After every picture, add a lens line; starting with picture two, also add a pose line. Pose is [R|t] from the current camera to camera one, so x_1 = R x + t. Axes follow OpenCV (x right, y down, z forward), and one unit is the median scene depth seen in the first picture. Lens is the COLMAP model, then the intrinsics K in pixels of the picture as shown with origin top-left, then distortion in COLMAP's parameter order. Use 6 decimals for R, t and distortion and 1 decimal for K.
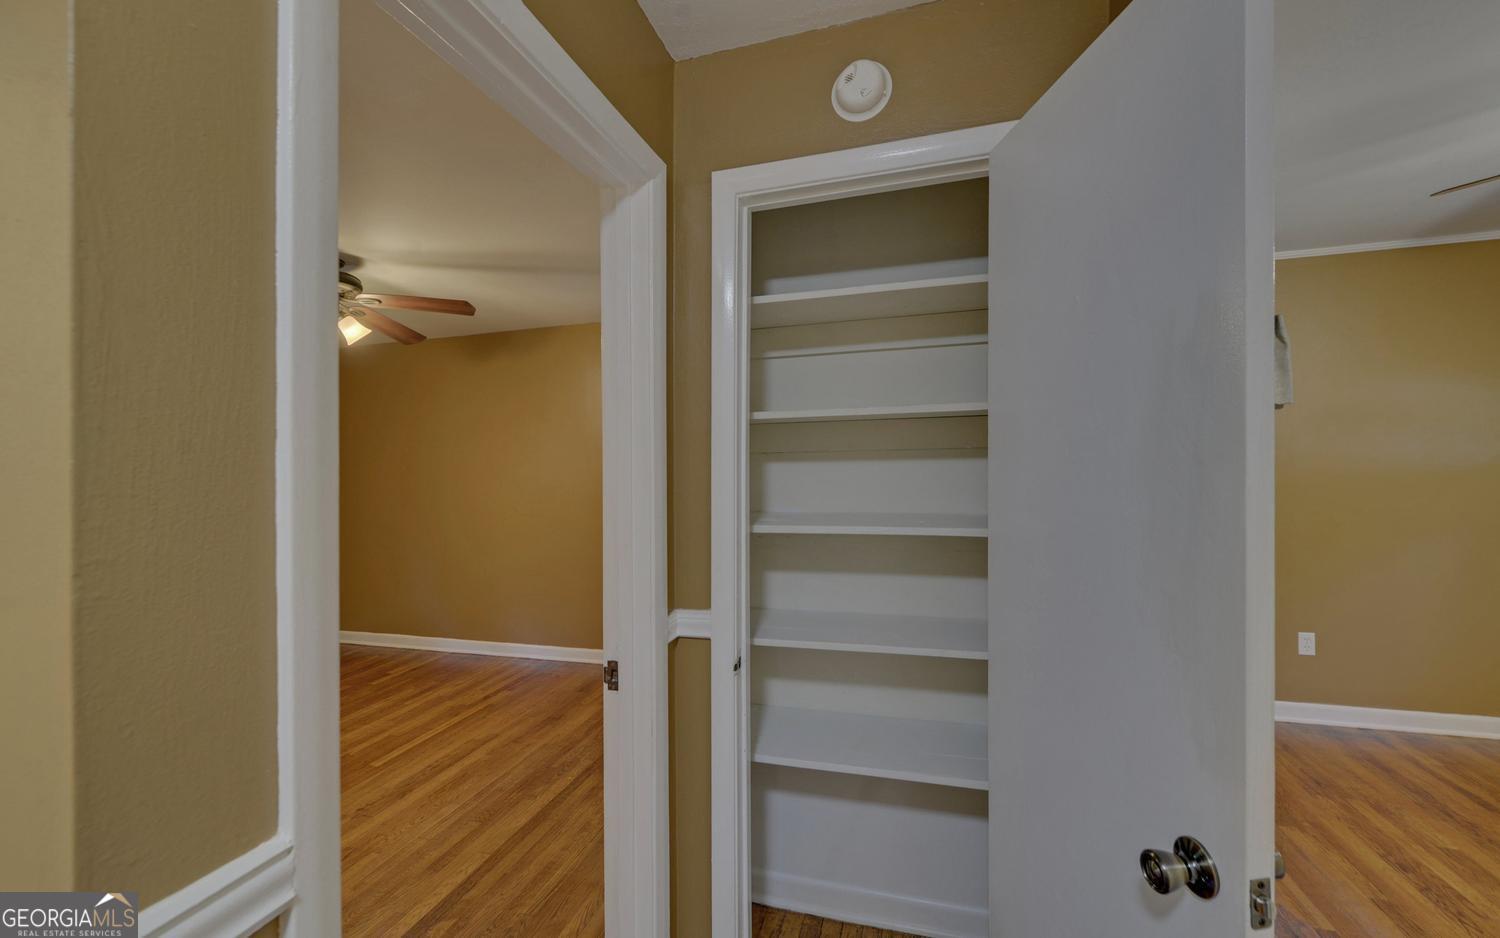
lens RADIAL K [[592.8, 0, 743.5], [0, 592.8, 461.8], [0, 0, 1]] dist [-0.000109, -0.000149]
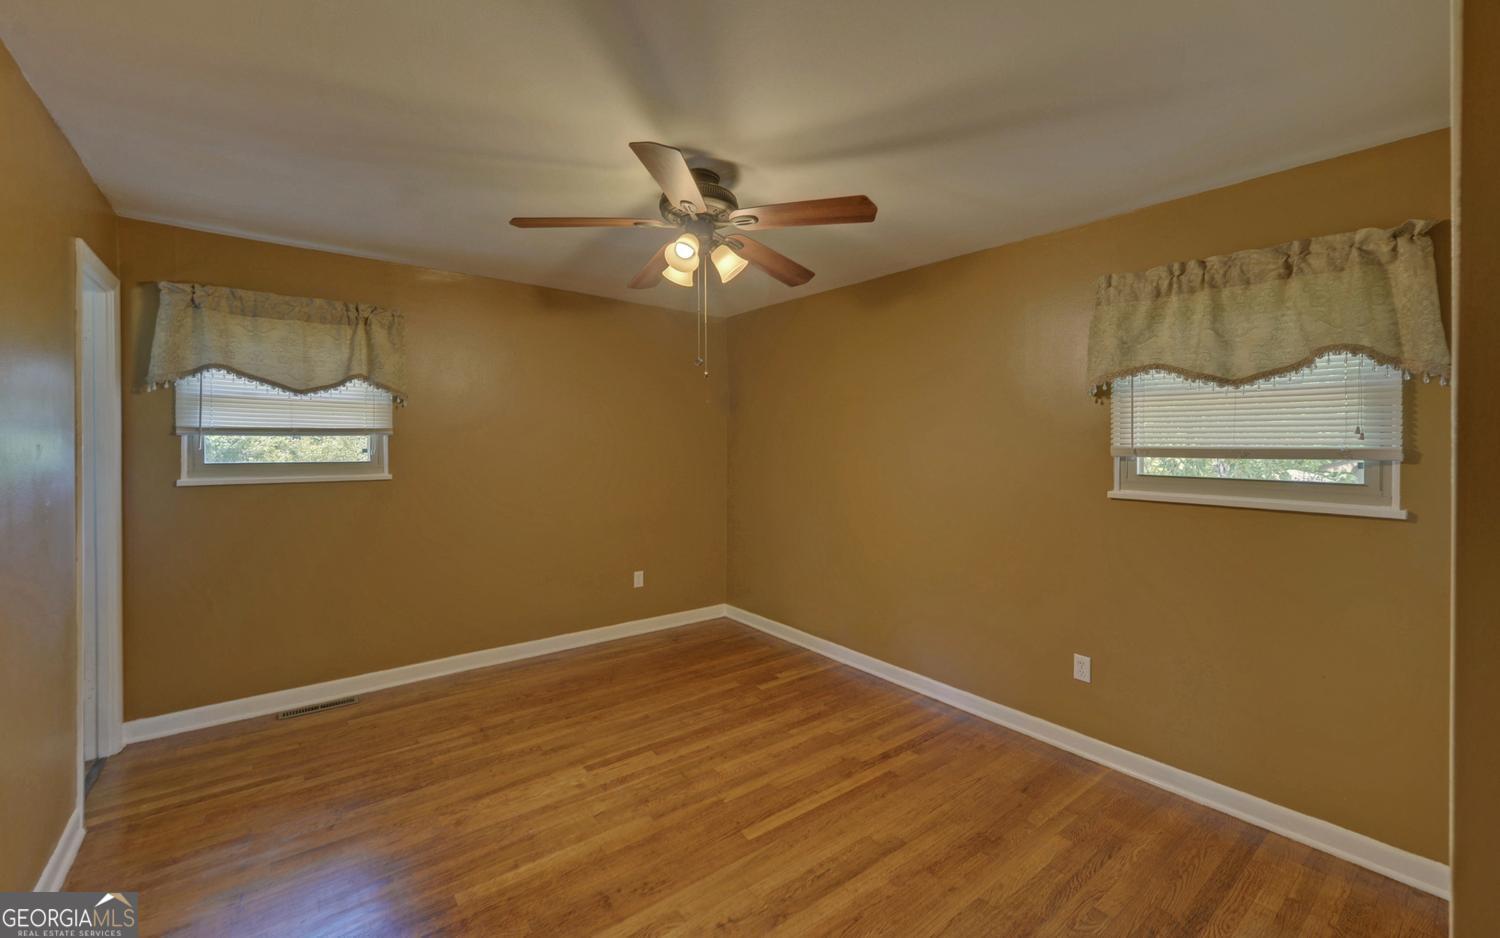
lens RADIAL K [[603.4, 0, 756.6], [0, 603.4, 452.2], [0, 0, 1]] dist [0.000277, -0.000224]
pose [[0.821327, 0.042955, -0.568838, -0.162667], [-0.029722, 0.999029, 0.032526, 0.005119], [0.569683, -0.009807, 0.821806, 0.312410]]
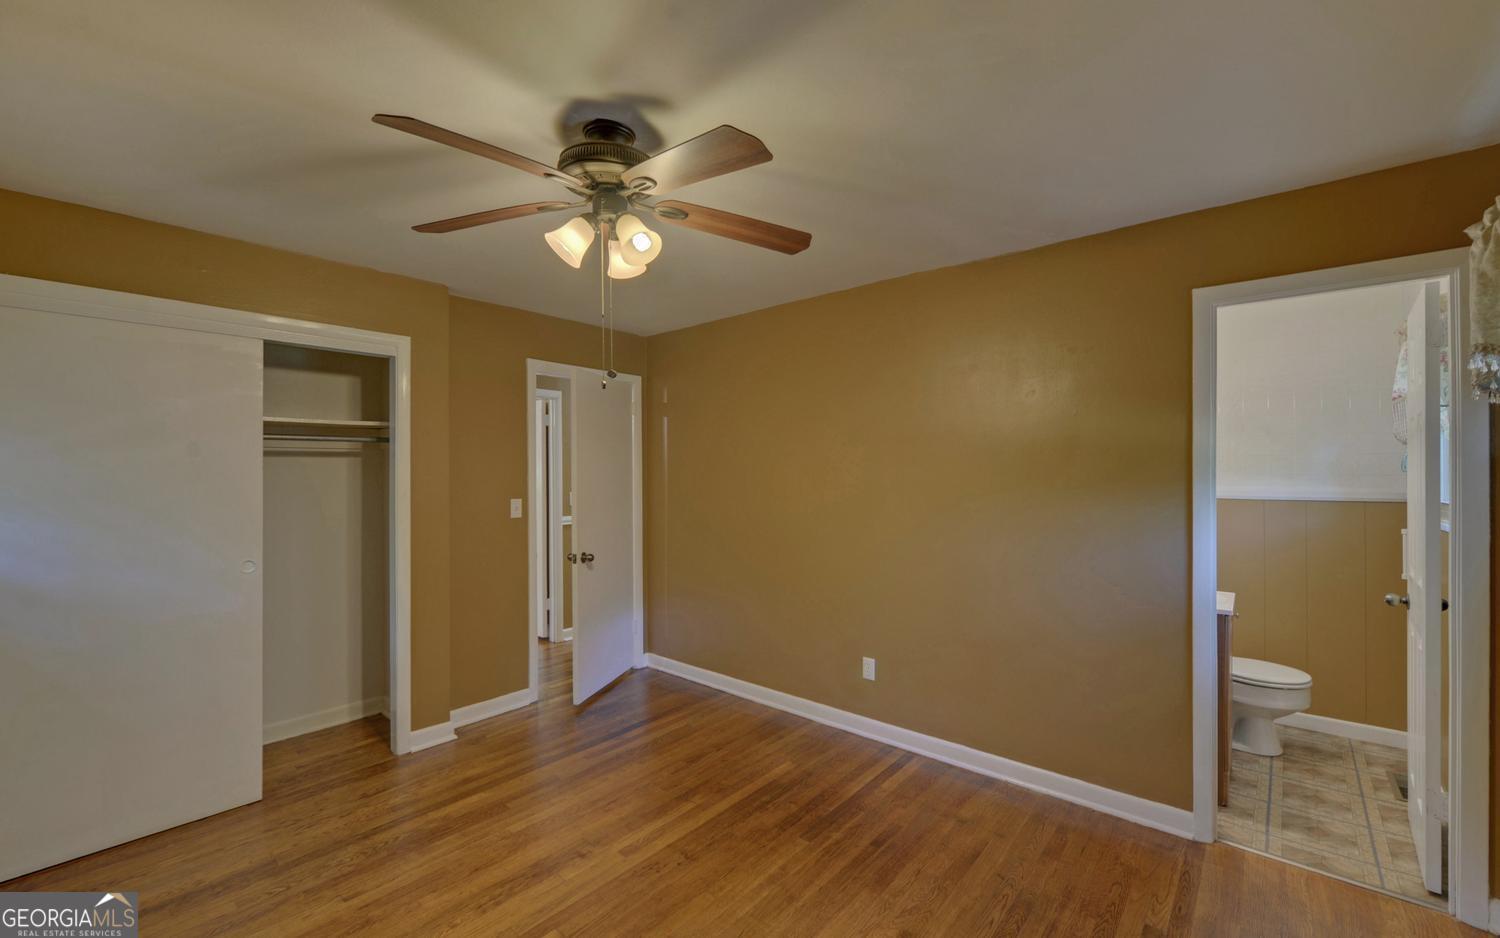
lens RADIAL K [[610.6, 0, 757.1], [0, 610.6, 478.5], [0, 0, 1]] dist [-0.000338, -0.000780]
pose [[-0.913934, 0.026148, 0.405020, -0.885317], [0.029077, 0.999577, 0.001080, 0.018575], [-0.404820, 0.012764, -0.914307, 1.213972]]
